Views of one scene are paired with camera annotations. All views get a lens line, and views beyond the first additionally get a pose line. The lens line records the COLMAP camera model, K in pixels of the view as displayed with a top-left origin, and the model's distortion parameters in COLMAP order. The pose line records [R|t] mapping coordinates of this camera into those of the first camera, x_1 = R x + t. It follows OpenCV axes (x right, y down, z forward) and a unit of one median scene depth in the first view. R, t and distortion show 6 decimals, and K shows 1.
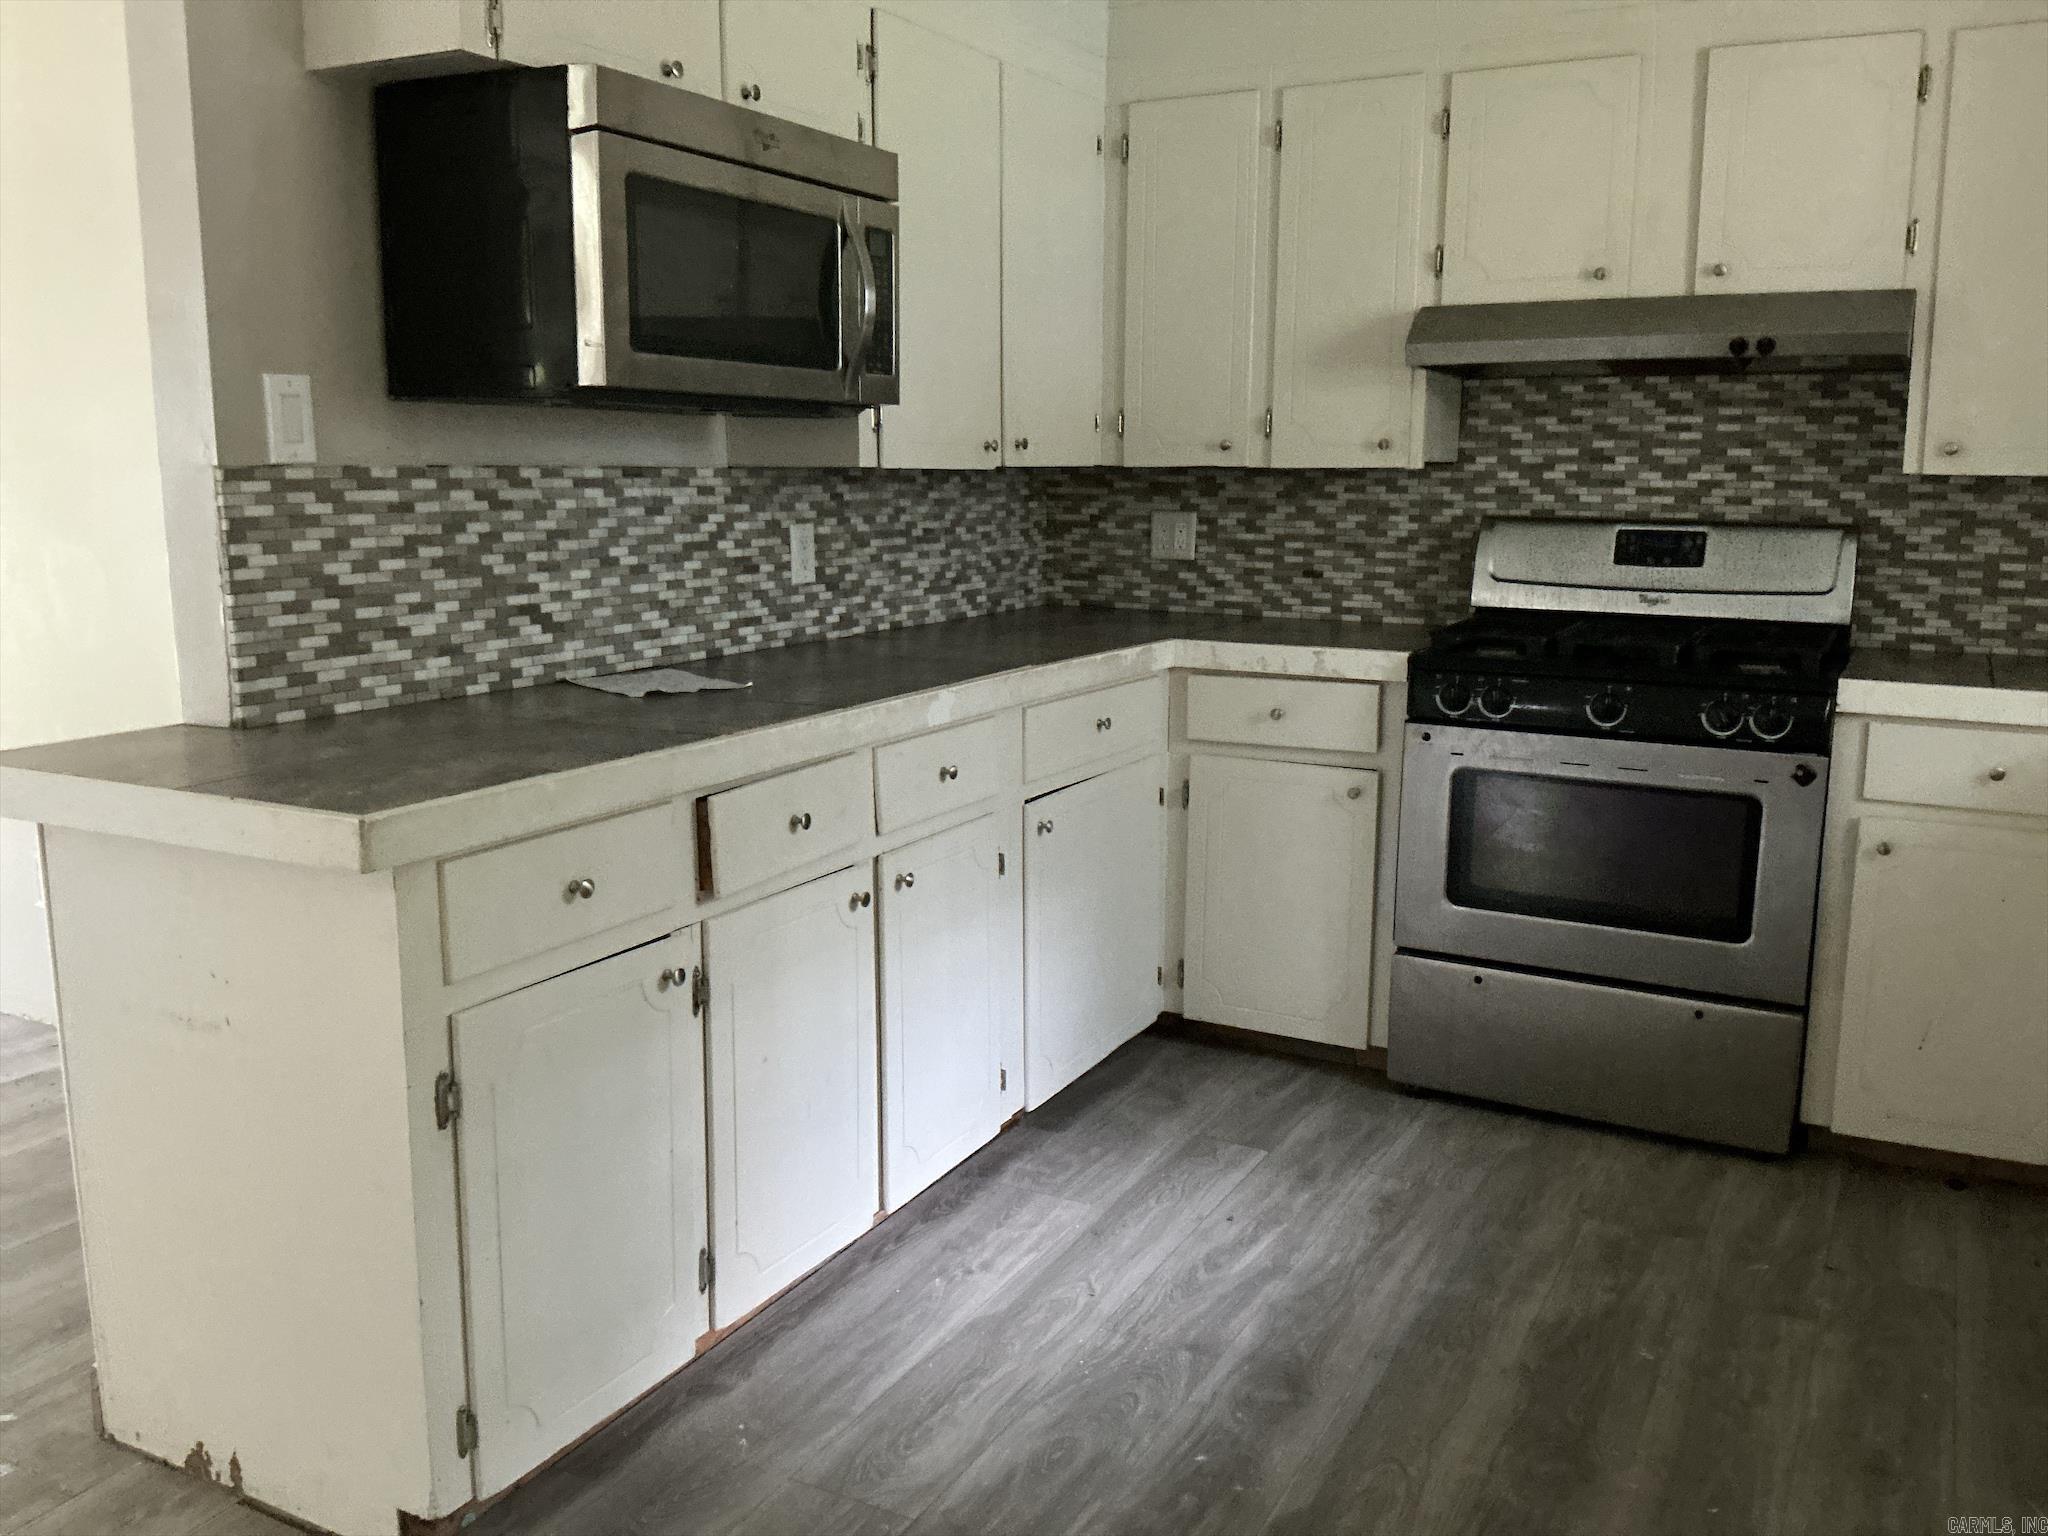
lens RADIAL K [[1711.4, 0, 1026.6], [0, 1711.4, 759.5], [0, 0, 1]] dist [0.139512, -0.289115]
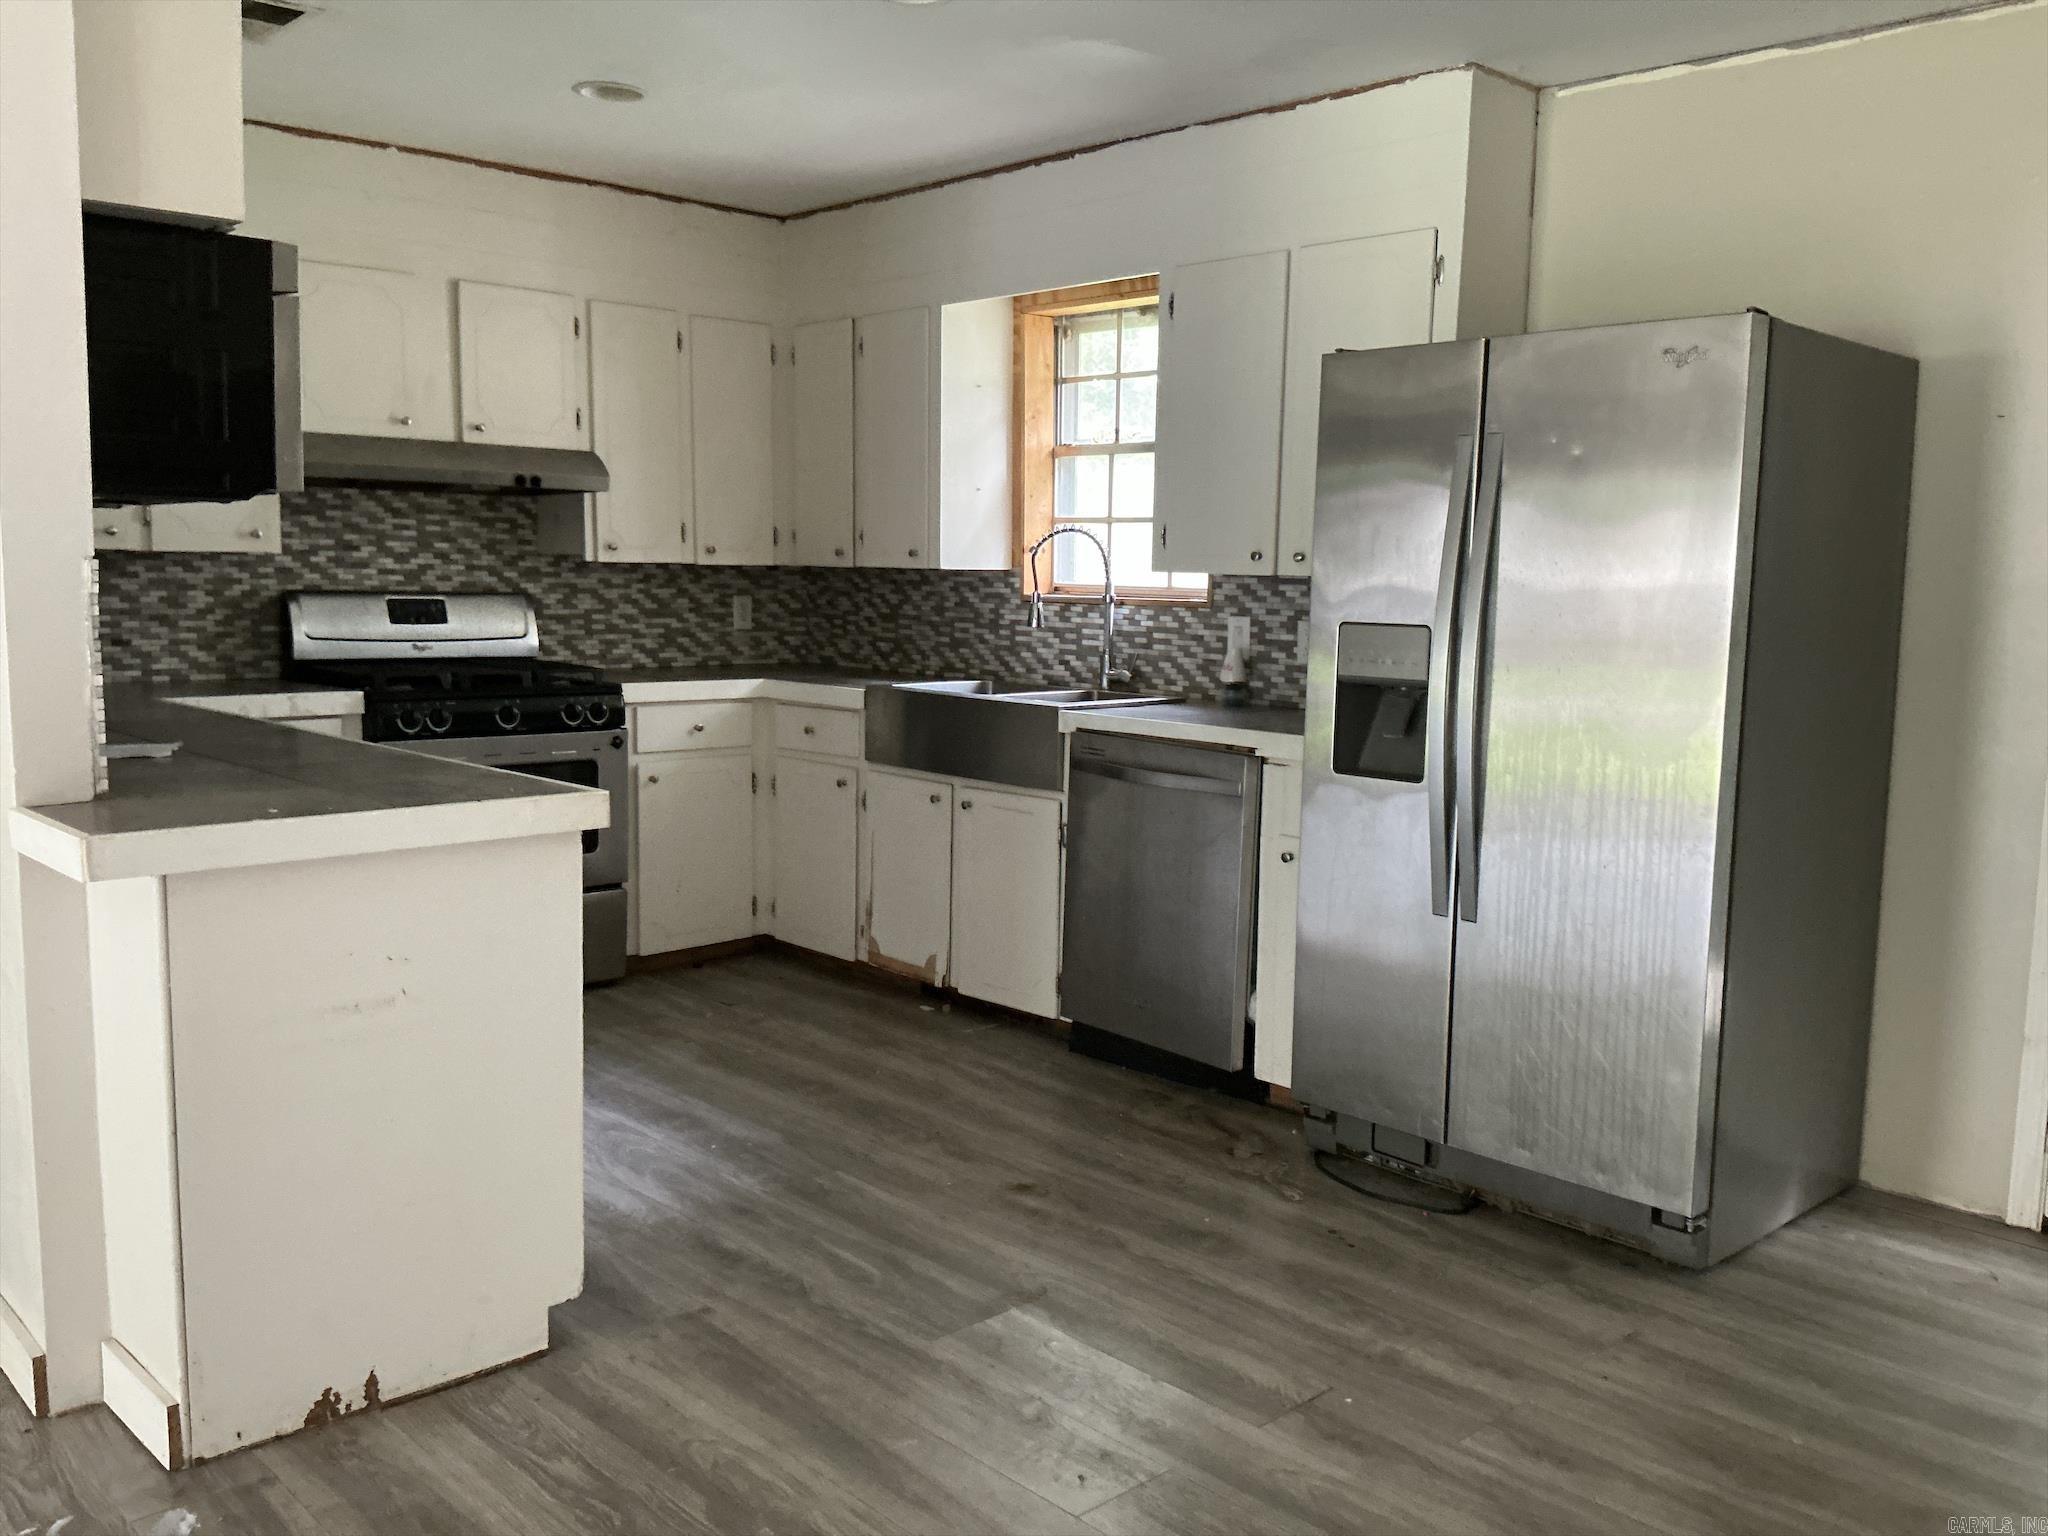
lens RADIAL K [[1711.4, 0, 1026.6], [0, 1711.4, 759.5], [0, 0, 1]] dist [0.139512, -0.289115]
pose [[0.325417, -0.107820, 0.939403, -0.817468], [0.148074, 0.987031, 0.061992, -0.015901], [-0.933905, 0.118928, 0.337162, 0.067907]]
